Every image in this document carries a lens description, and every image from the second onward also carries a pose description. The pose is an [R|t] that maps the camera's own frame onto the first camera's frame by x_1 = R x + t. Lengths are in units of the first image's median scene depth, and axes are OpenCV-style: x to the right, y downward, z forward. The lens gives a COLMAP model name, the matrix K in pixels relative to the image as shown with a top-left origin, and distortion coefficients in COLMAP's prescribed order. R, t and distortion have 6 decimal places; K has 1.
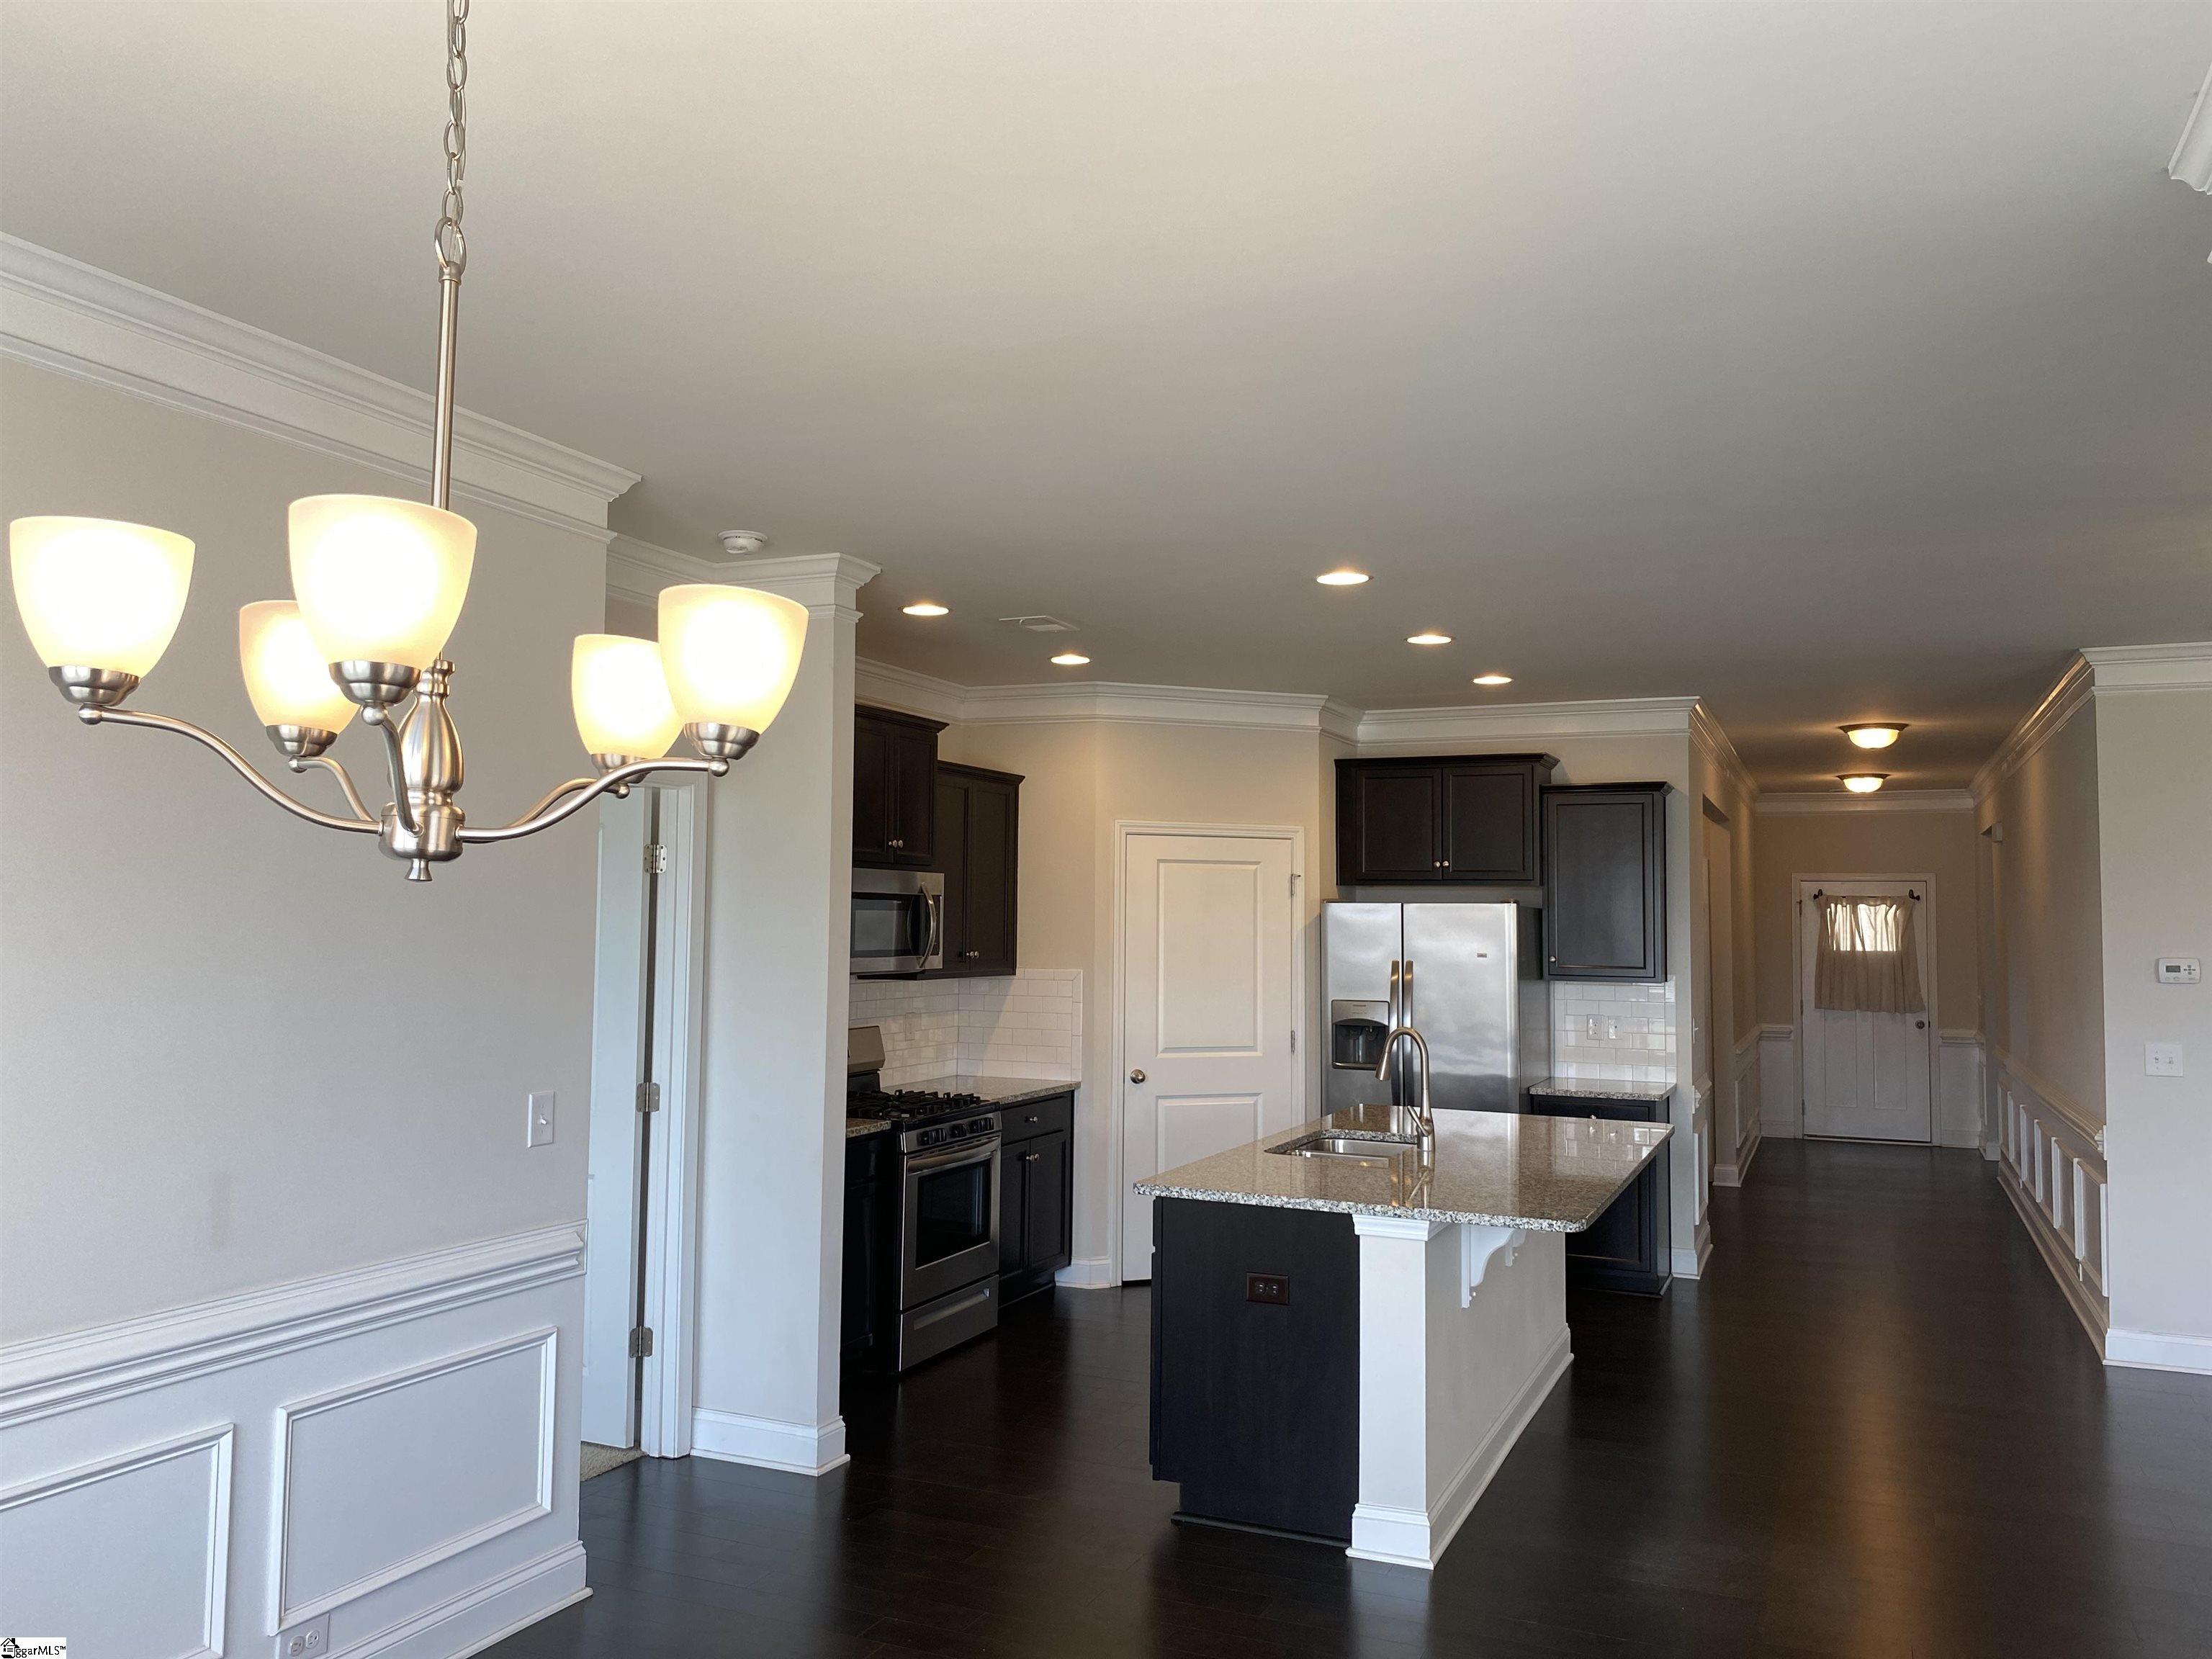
lens RADIAL K [[1680.9, 0, 1089.0], [0, 1680.9, 825.8], [0, 0, 1]] dist [0.043815, -0.068133]
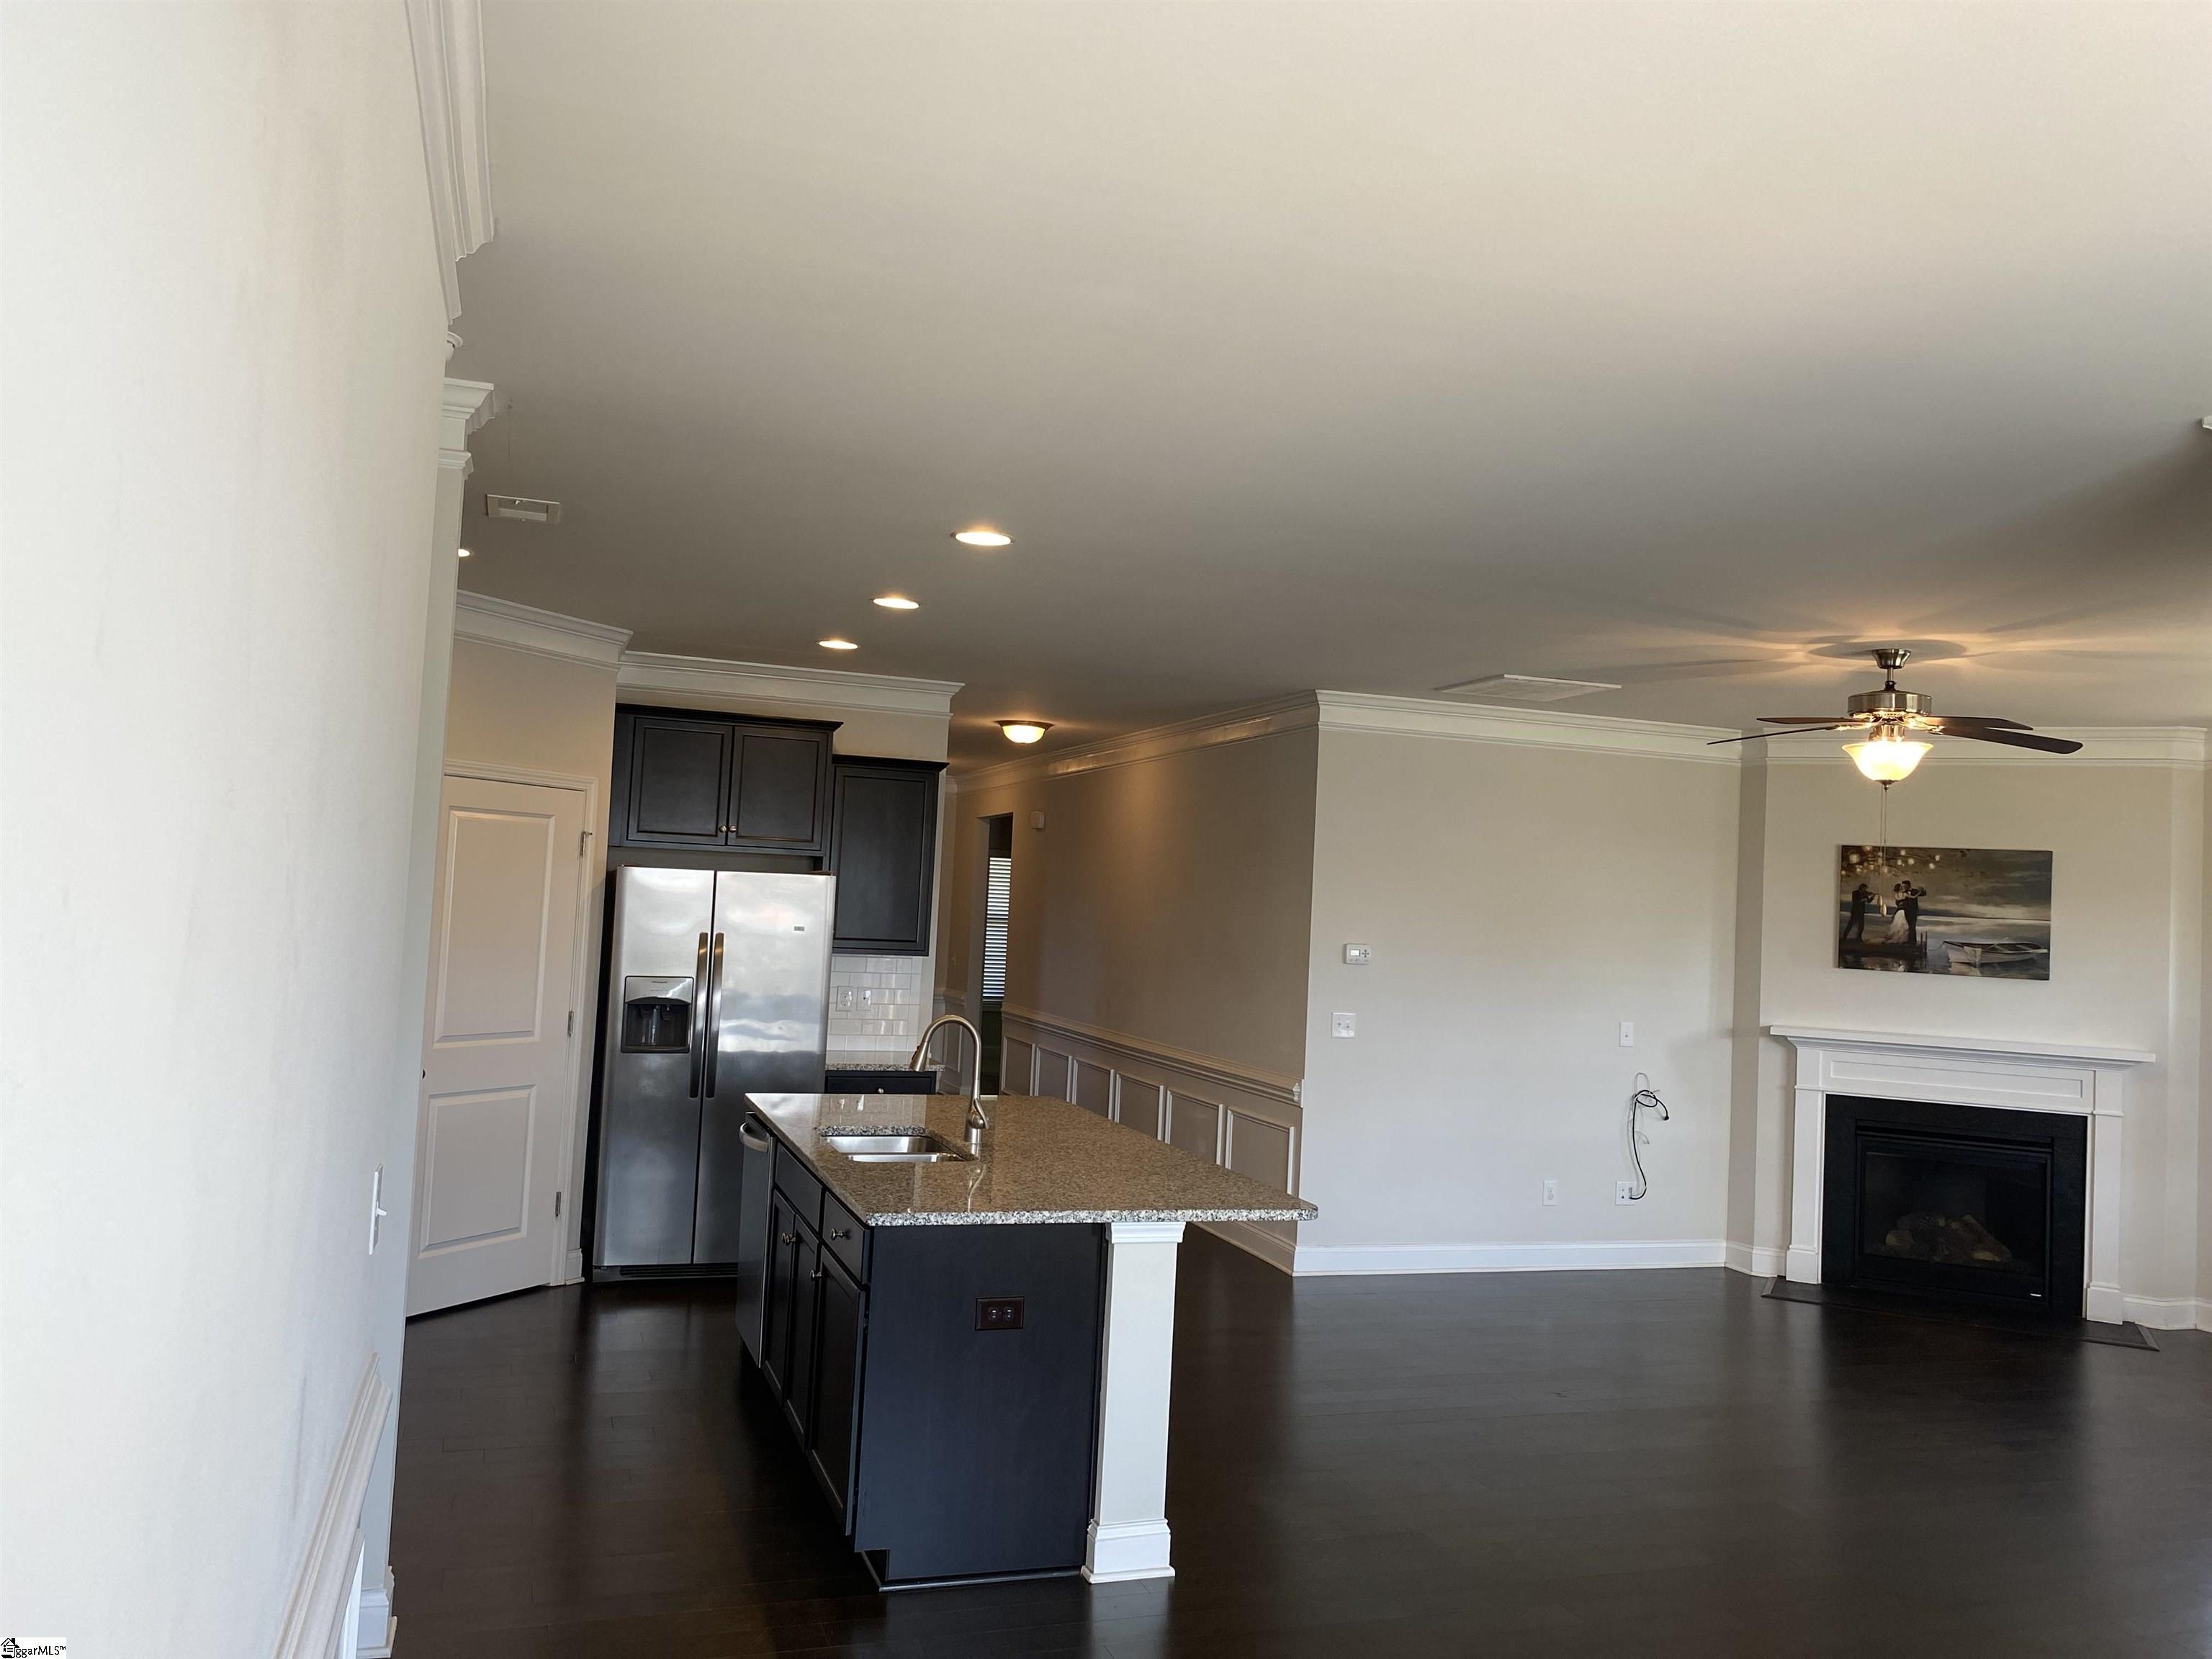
lens RADIAL K [[1680.9, 0, 1100.5], [0, 1680.9, 815.6], [0, 0, 1]] dist [0.043815, -0.068133]
pose [[0.727400, 0.061863, 0.683419, -0.294645], [-0.079335, 0.996831, -0.005793, 0.004519], [-0.681612, -0.050006, 0.730003, 0.186350]]
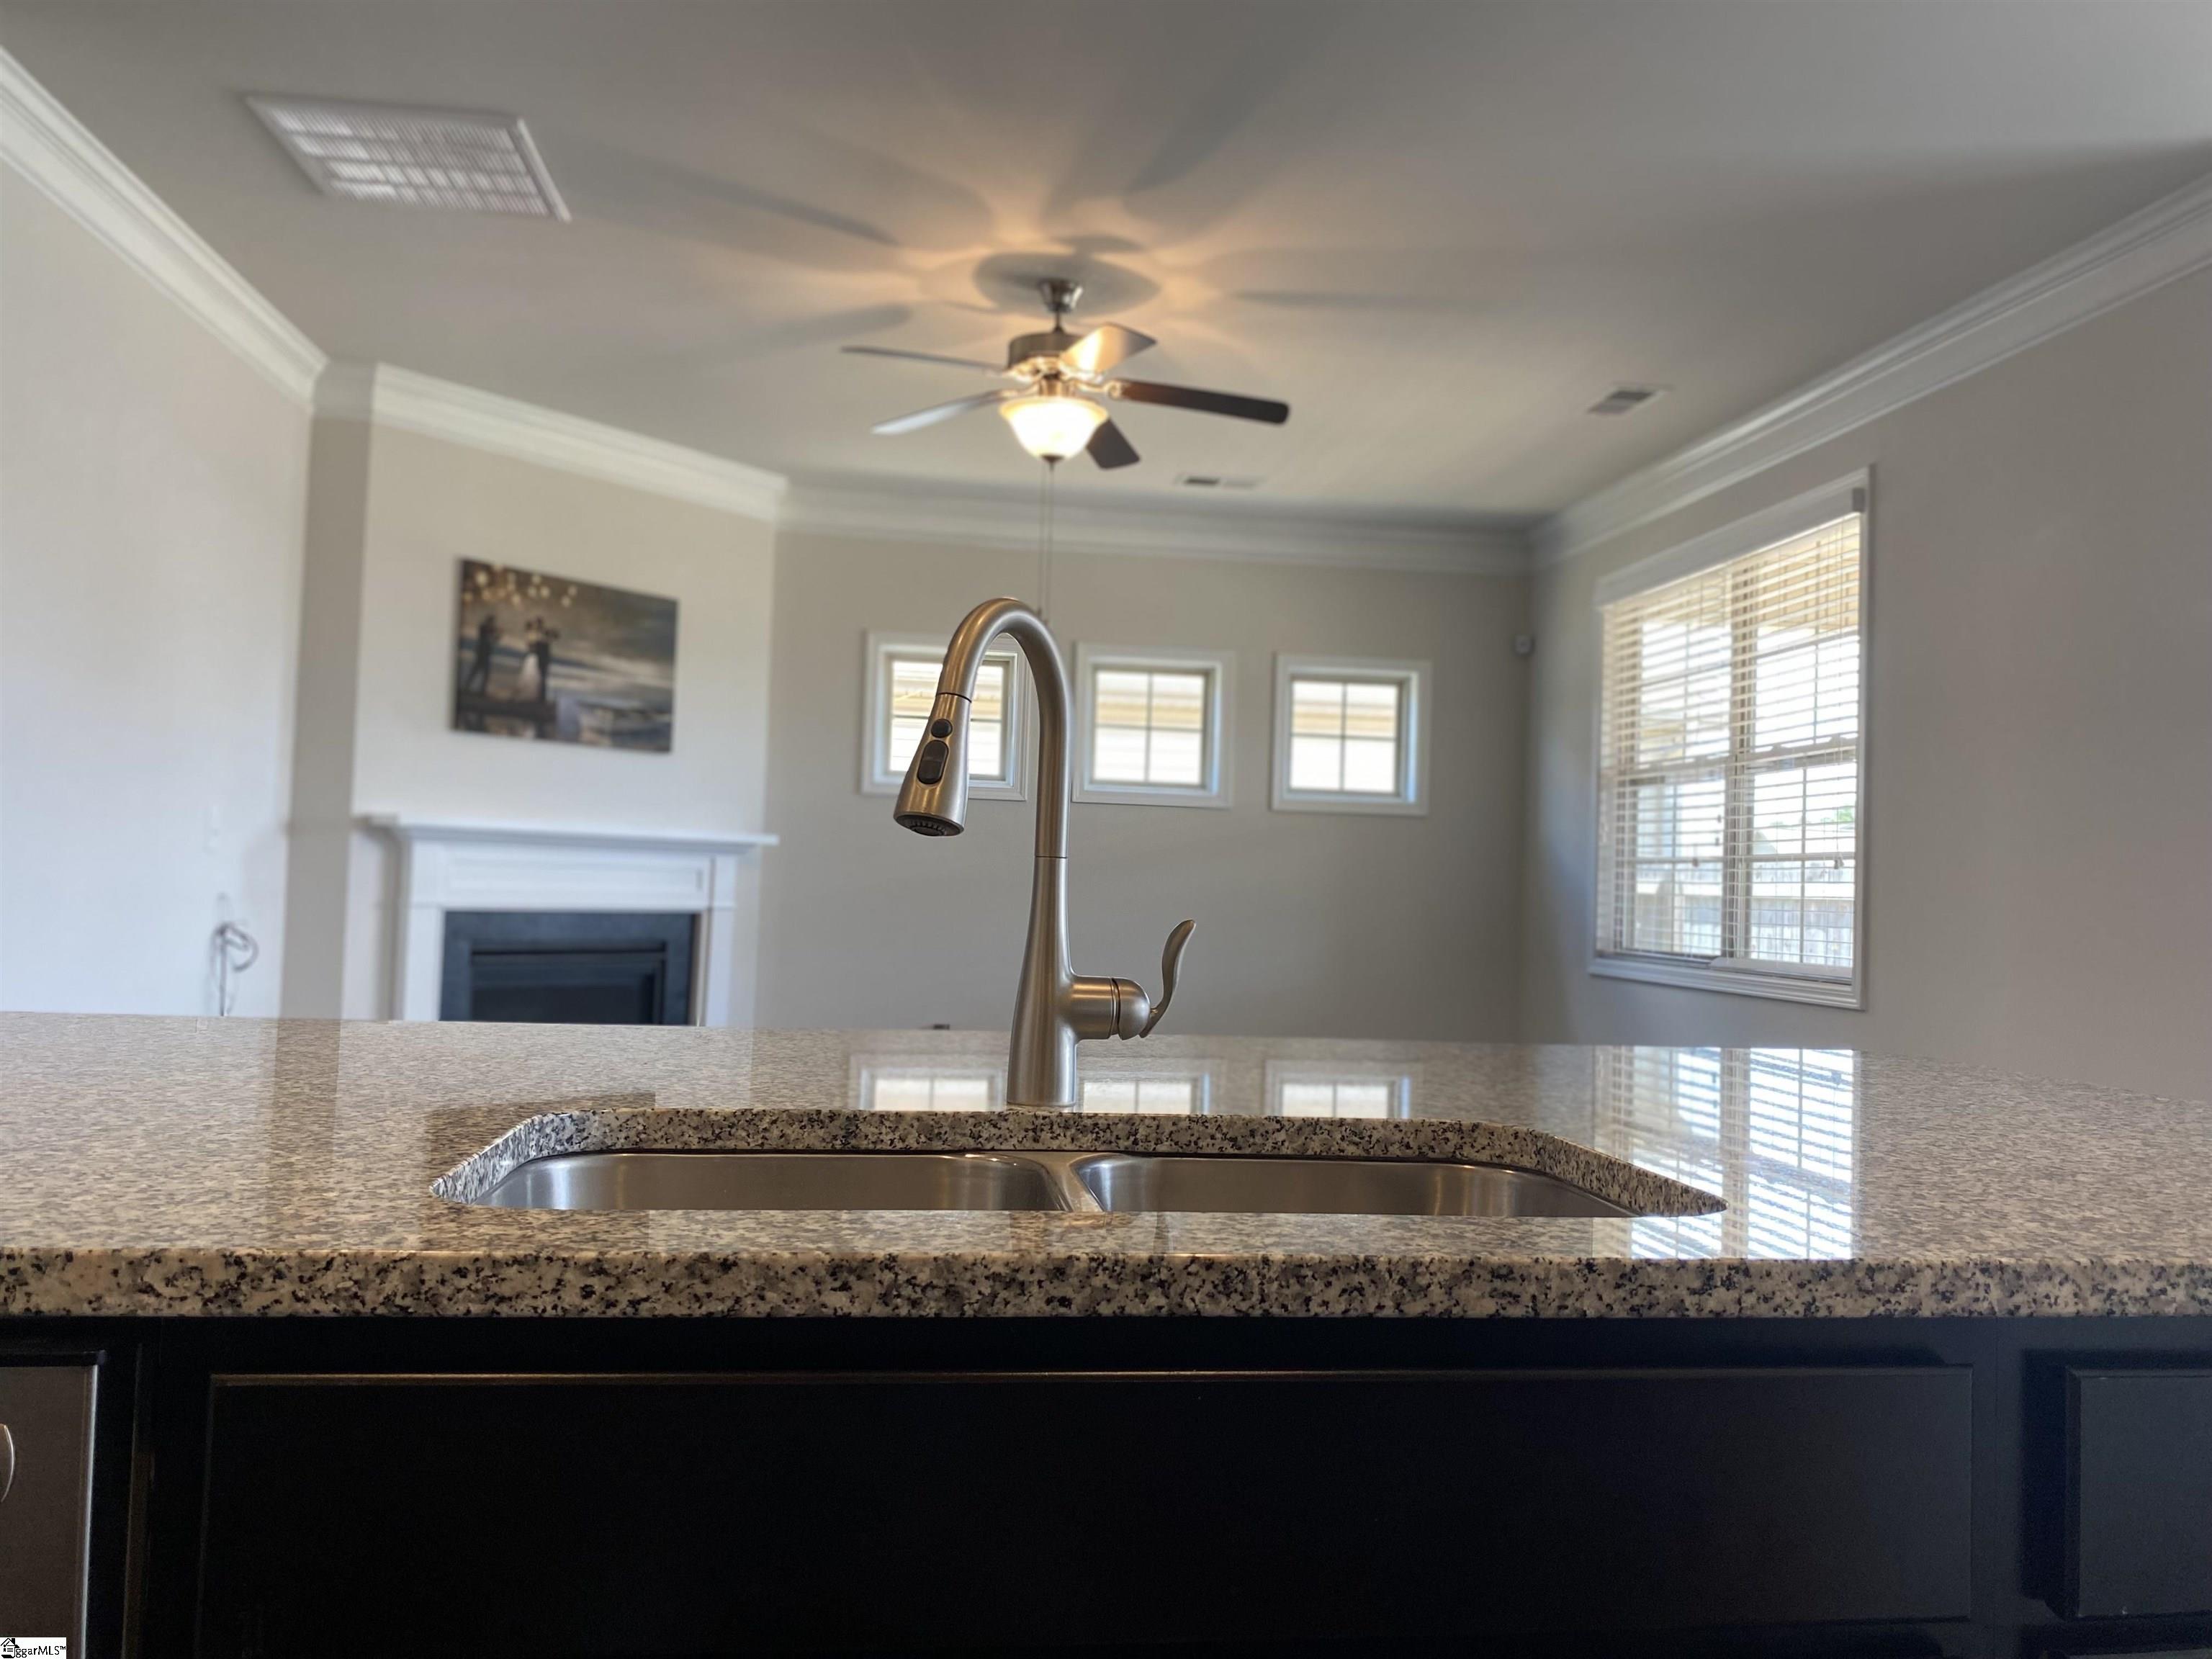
lens RADIAL K [[1680.9, 0, 1115.5], [0, 1680.9, 834.4], [0, 0, 1]] dist [0.043815, -0.068133]
pose [[-0.534433, -0.003807, 0.845202, -0.008241], [-0.086909, 0.994937, -0.050472, 0.117617], [-0.840730, -0.100429, -0.532058, 0.803829]]
